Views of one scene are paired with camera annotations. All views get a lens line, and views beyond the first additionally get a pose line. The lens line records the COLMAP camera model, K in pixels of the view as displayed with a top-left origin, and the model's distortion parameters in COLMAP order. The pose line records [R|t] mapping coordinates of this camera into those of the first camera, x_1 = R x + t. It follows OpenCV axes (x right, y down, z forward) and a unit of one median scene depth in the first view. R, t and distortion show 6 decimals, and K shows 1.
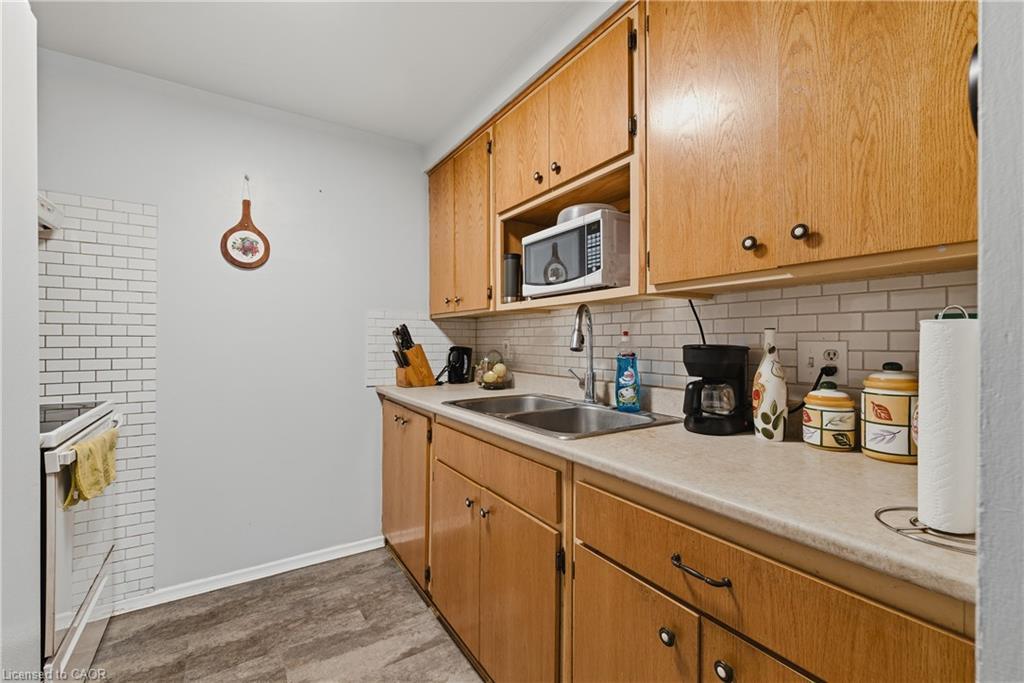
lens RADIAL K [[435.1, 0, 509.9], [0, 435.1, 340.4], [0, 0, 1]] dist [0.001216, -0.000016]
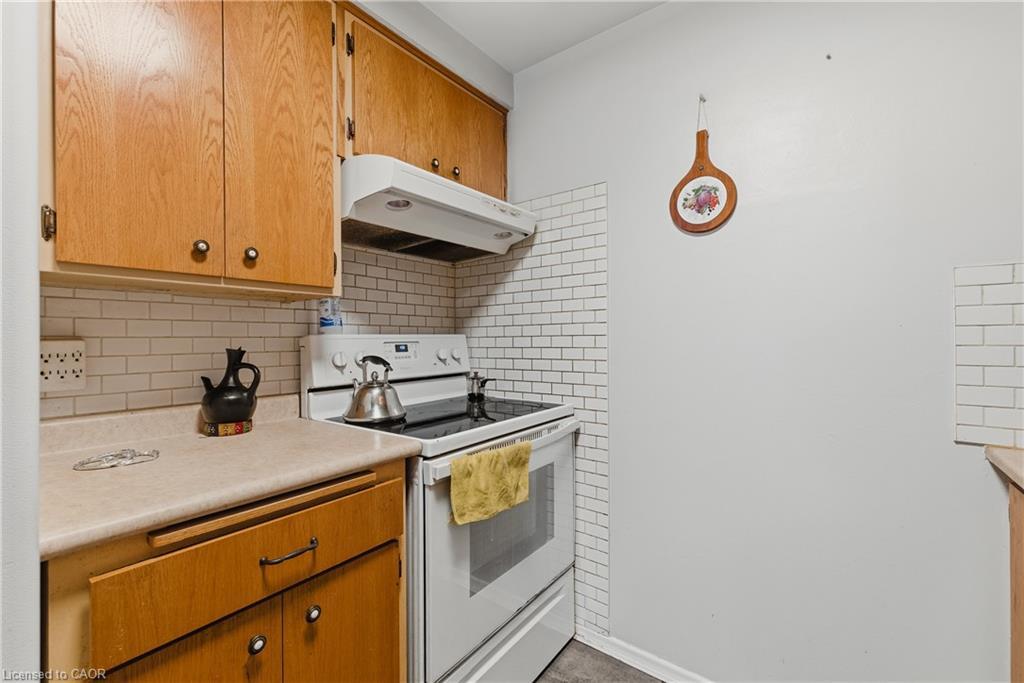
lens RADIAL K [[435.1, 0, 507.6], [0, 435.1, 337.2], [0, 0, 1]] dist [0.001216, -0.000016]
pose [[0.320967, -0.011497, -0.947021, -0.066098], [0.010547, 0.999908, -0.008564, -0.000116], [0.947032, -0.007239, 0.321058, 0.502077]]
